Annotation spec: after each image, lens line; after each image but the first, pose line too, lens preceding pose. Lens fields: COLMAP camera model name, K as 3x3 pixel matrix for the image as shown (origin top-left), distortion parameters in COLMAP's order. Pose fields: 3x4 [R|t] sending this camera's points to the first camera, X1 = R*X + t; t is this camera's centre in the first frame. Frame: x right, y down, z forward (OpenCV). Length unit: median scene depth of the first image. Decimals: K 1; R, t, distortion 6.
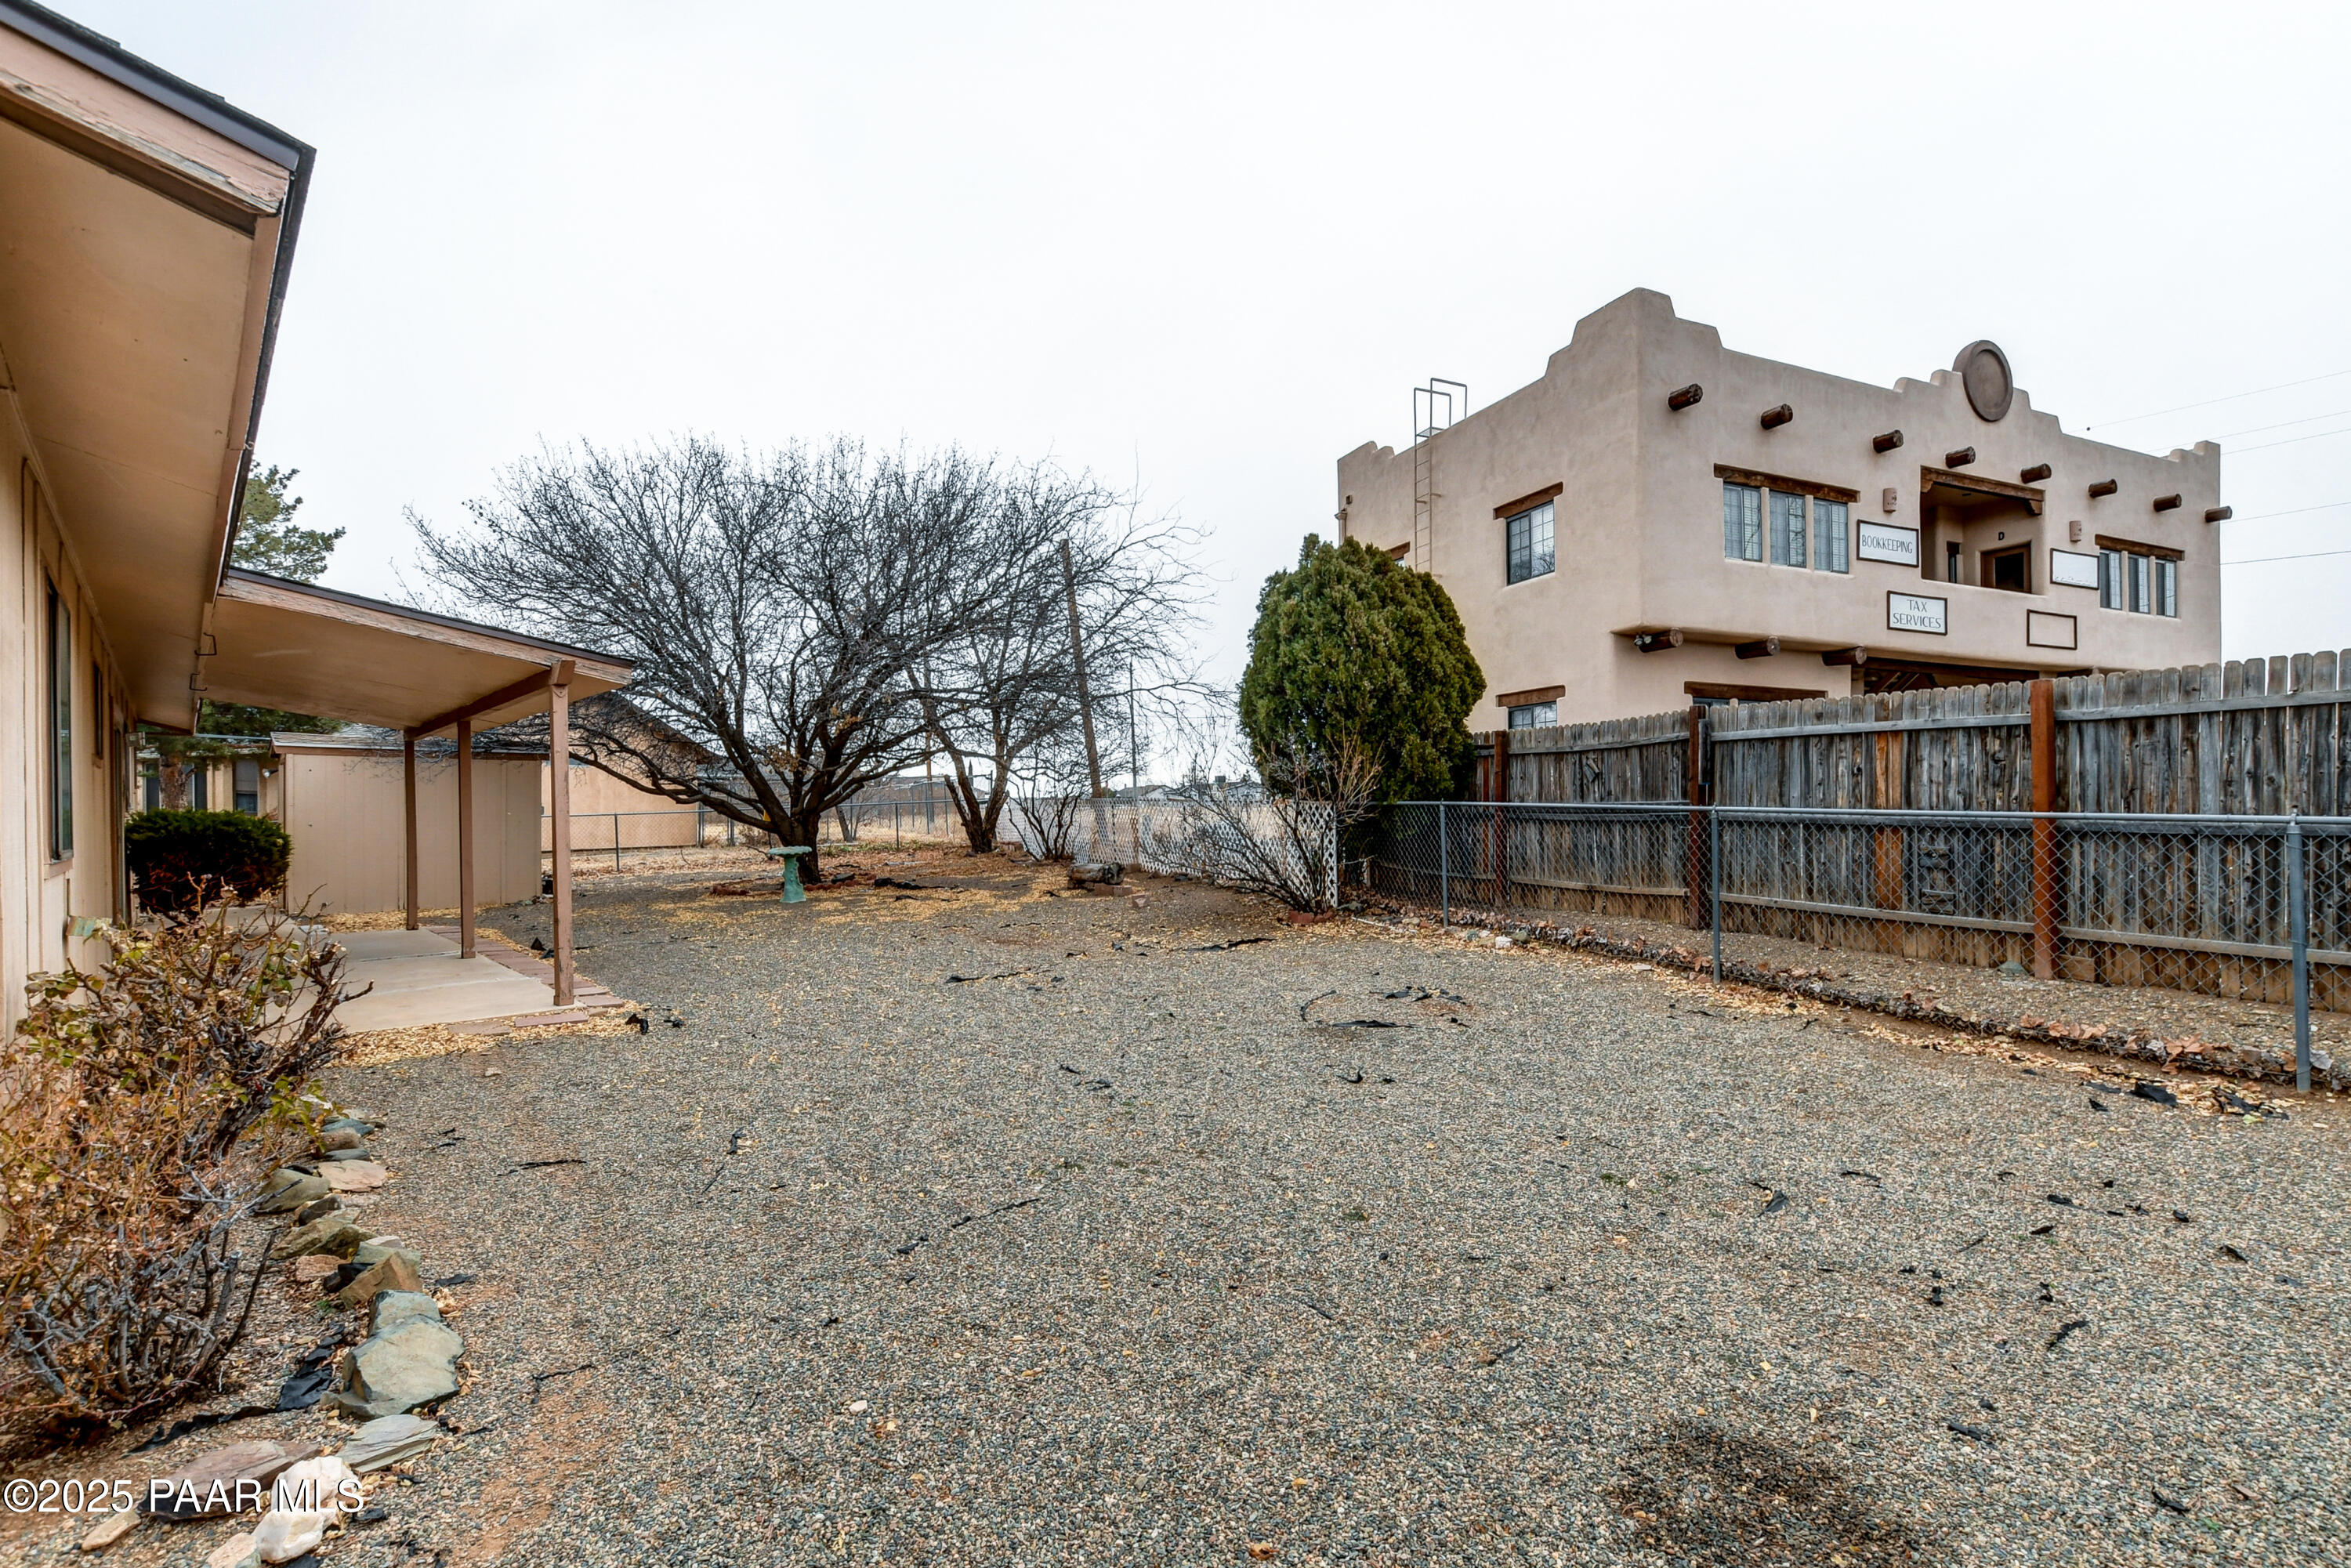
lens RADIAL K [[1065.6, 0, 1163.7], [0, 1065.6, 815.3], [0, 0, 1]] dist [-0.014020, 0.000125]
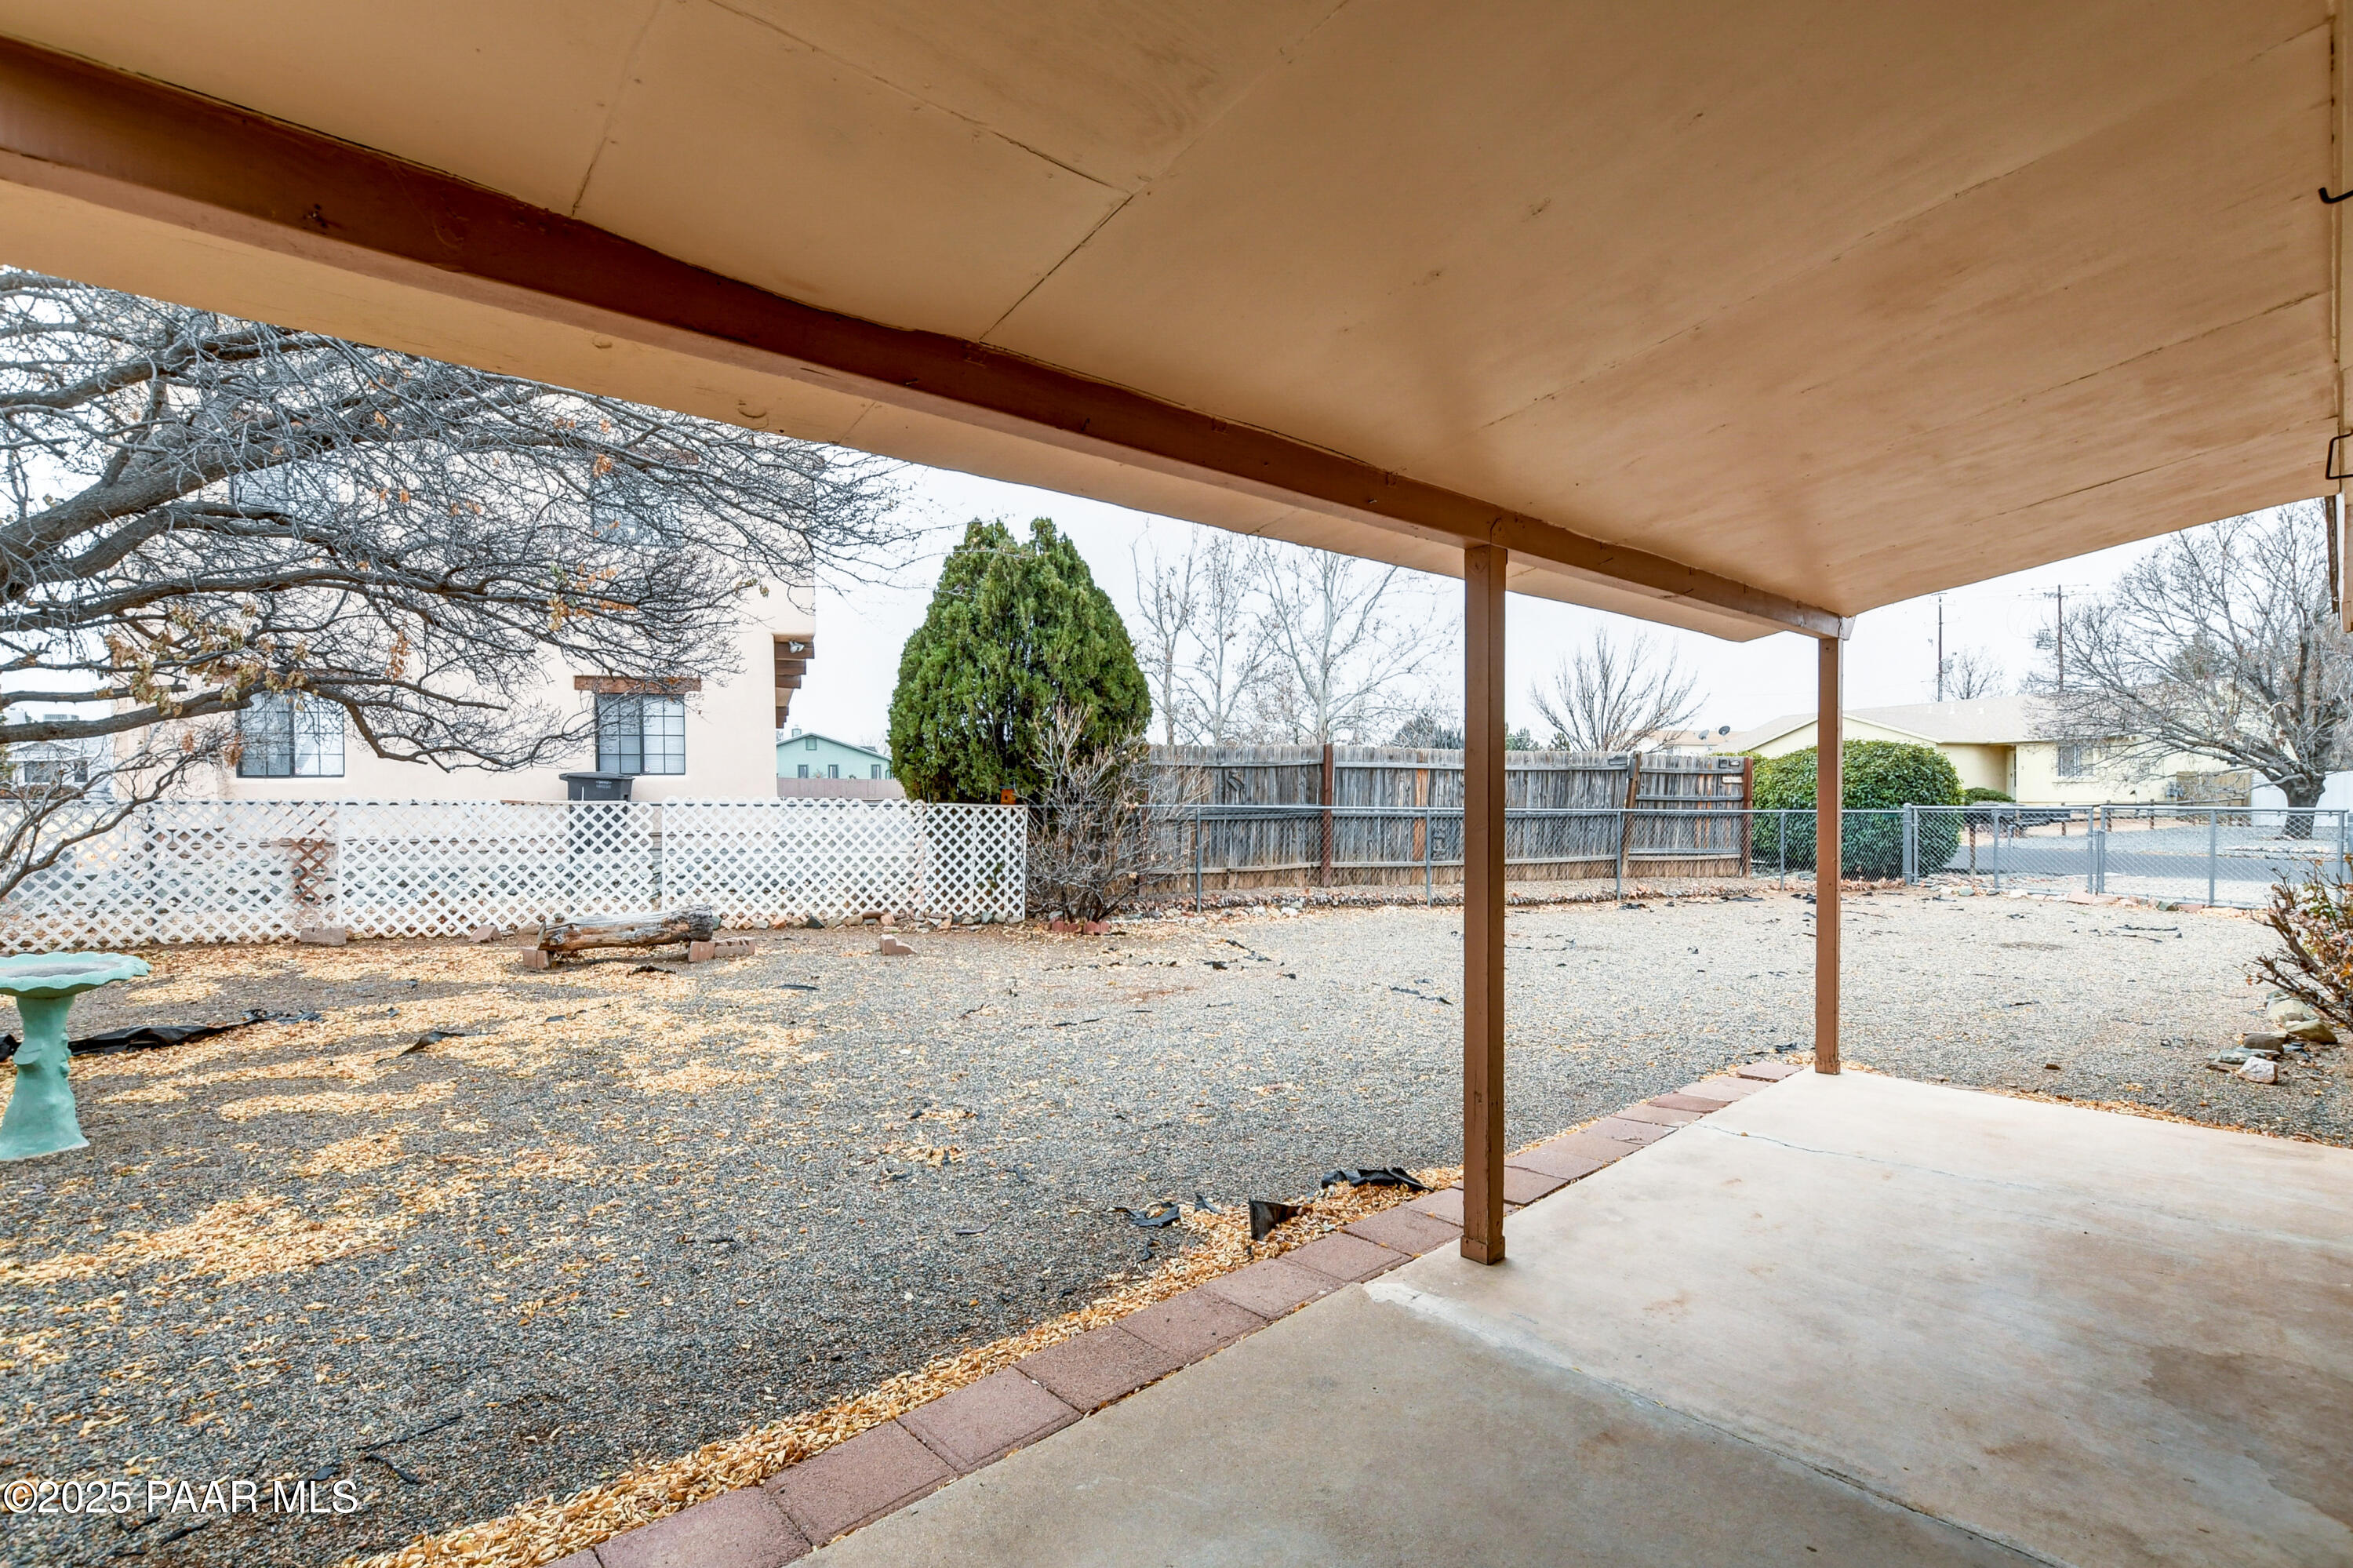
lens RADIAL K [[1088.8, 0, 1183.8], [0, 1088.8, 802.6], [0, 0, 1]] dist [-0.017000, -0.000444]
pose [[0.010212, 0.006784, 0.999925, -0.960355], [0.015977, 0.999848, -0.006947, -0.007654], [-0.999820, 0.016047, 0.010102, 1.046054]]
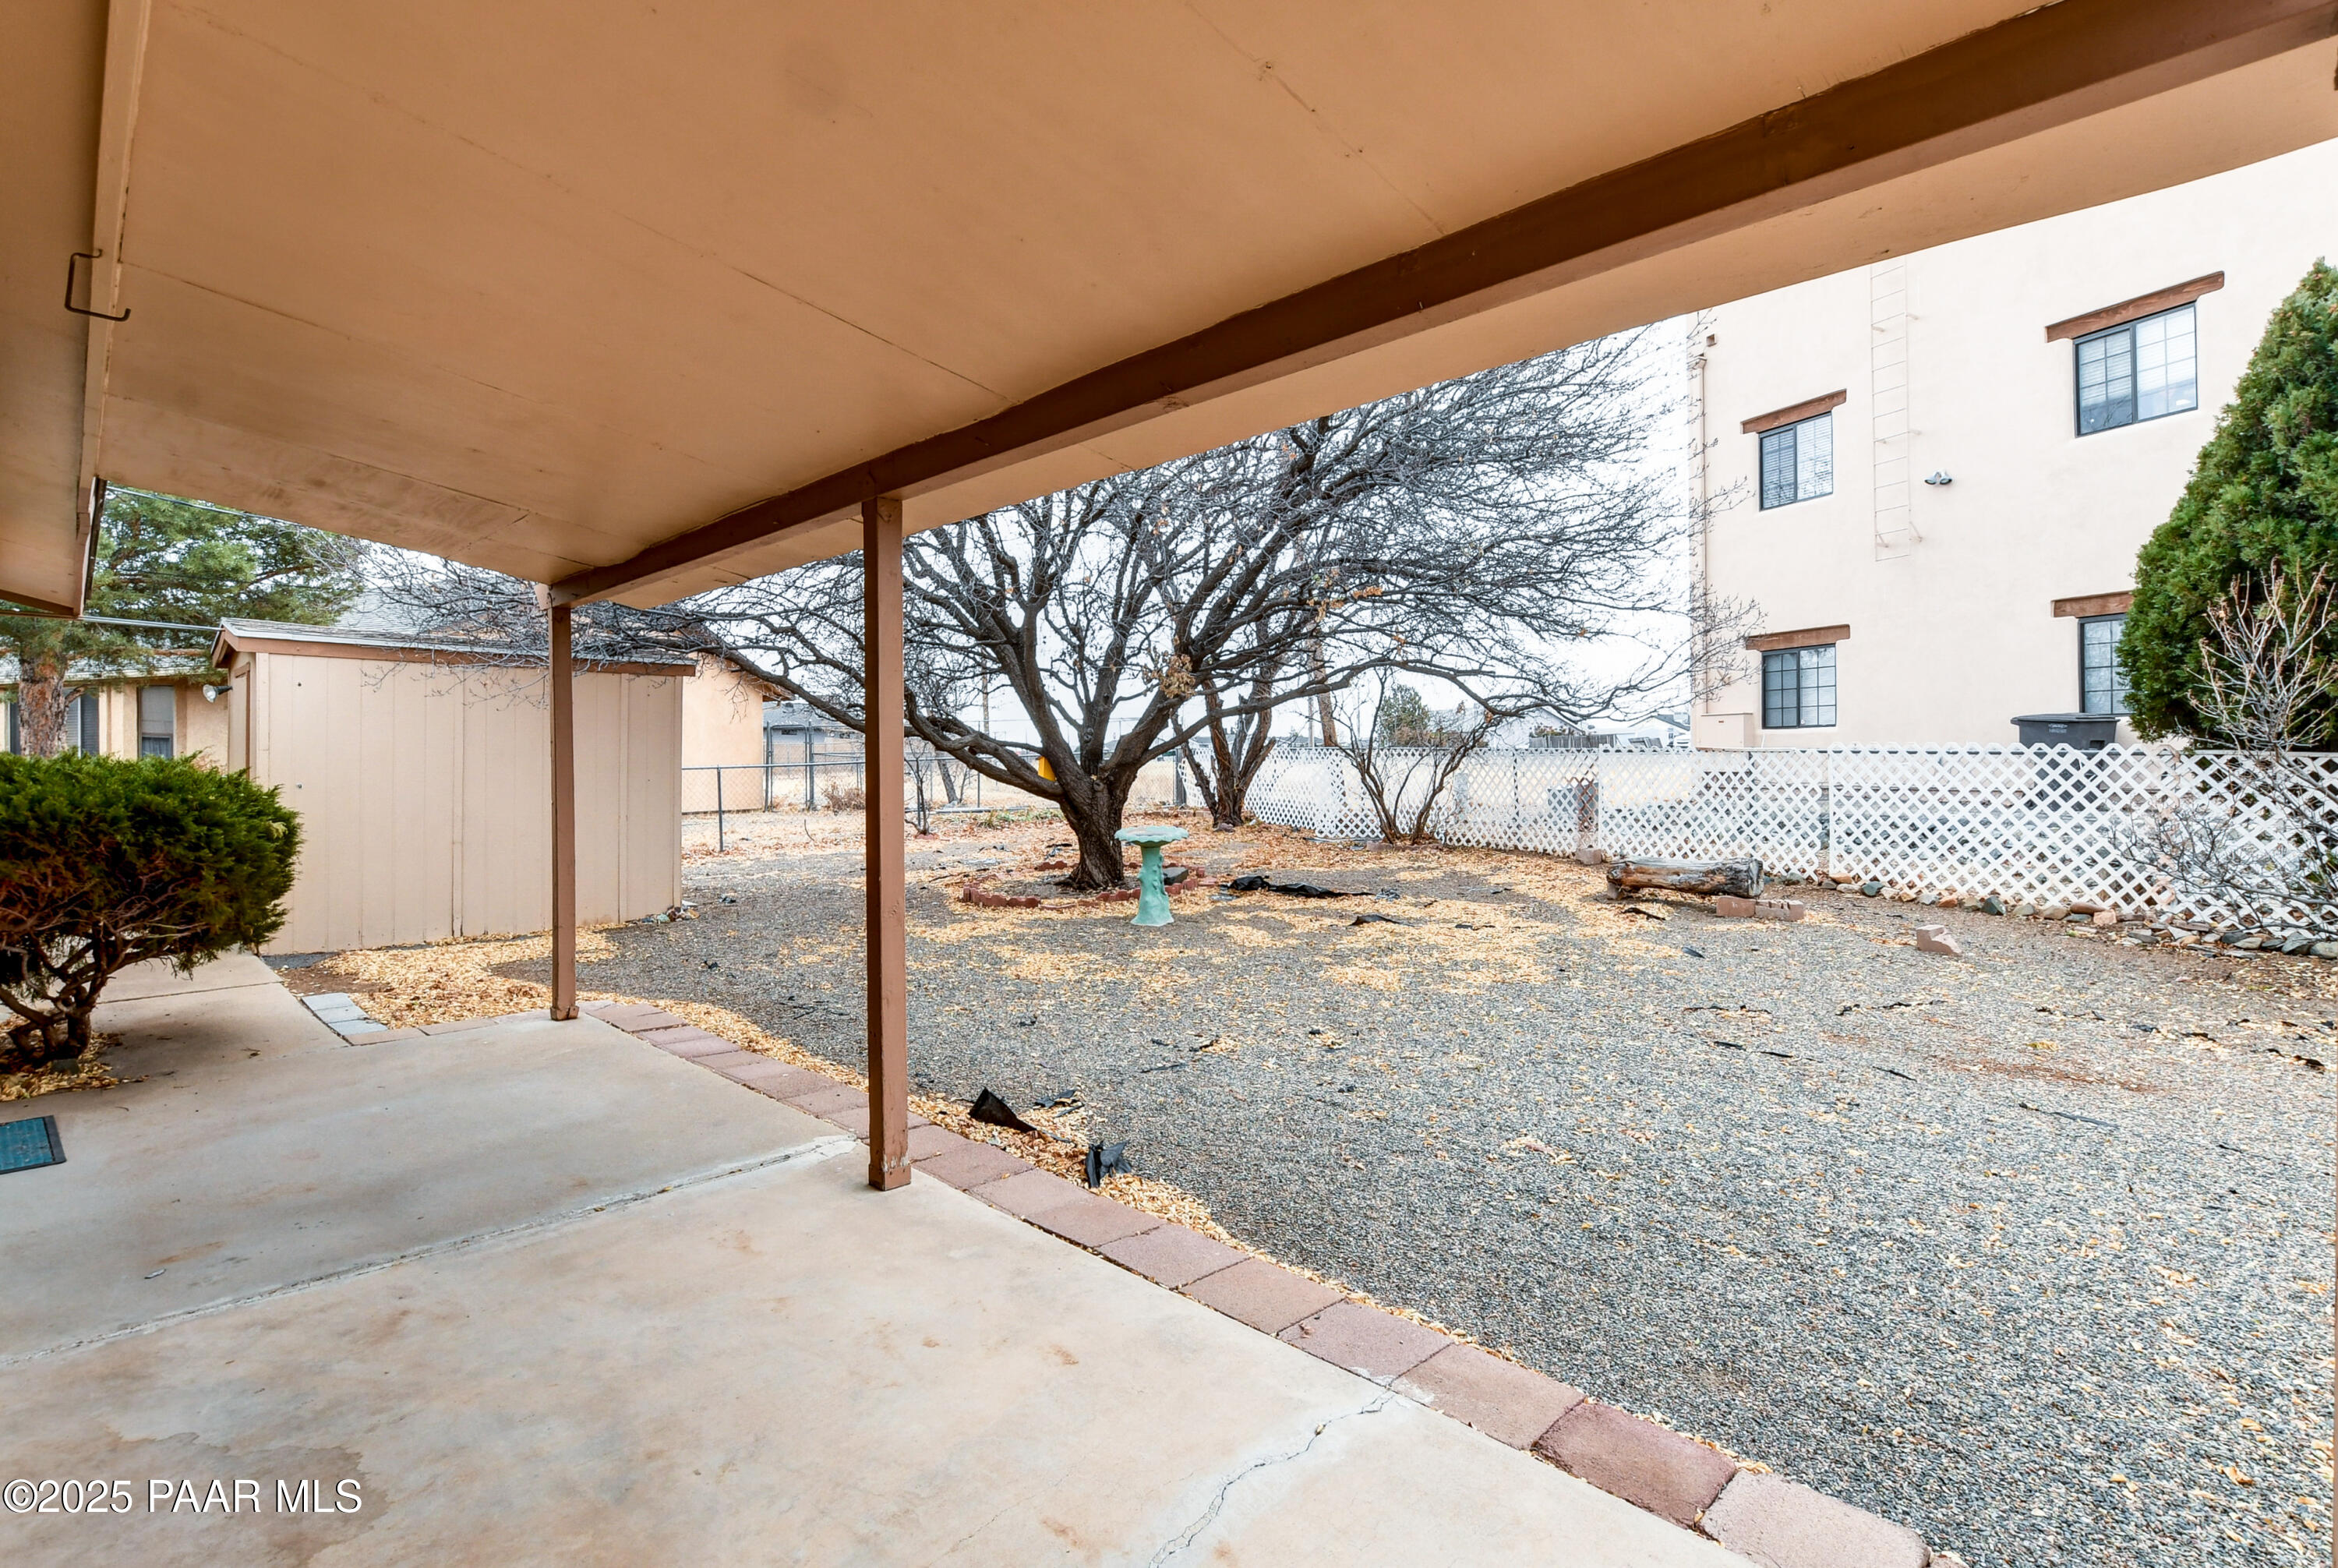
lens RADIAL K [[1141.9, 0, 1164.9], [0, 1141.9, 761.5], [0, 0, 1]] dist [-0.011153, -0.000281]
pose [[0.999738, 0.006126, 0.022049, -0.571523], [-0.005963, 0.999954, -0.007475, -0.002247], [-0.022094, 0.007342, 0.999729, 0.619874]]
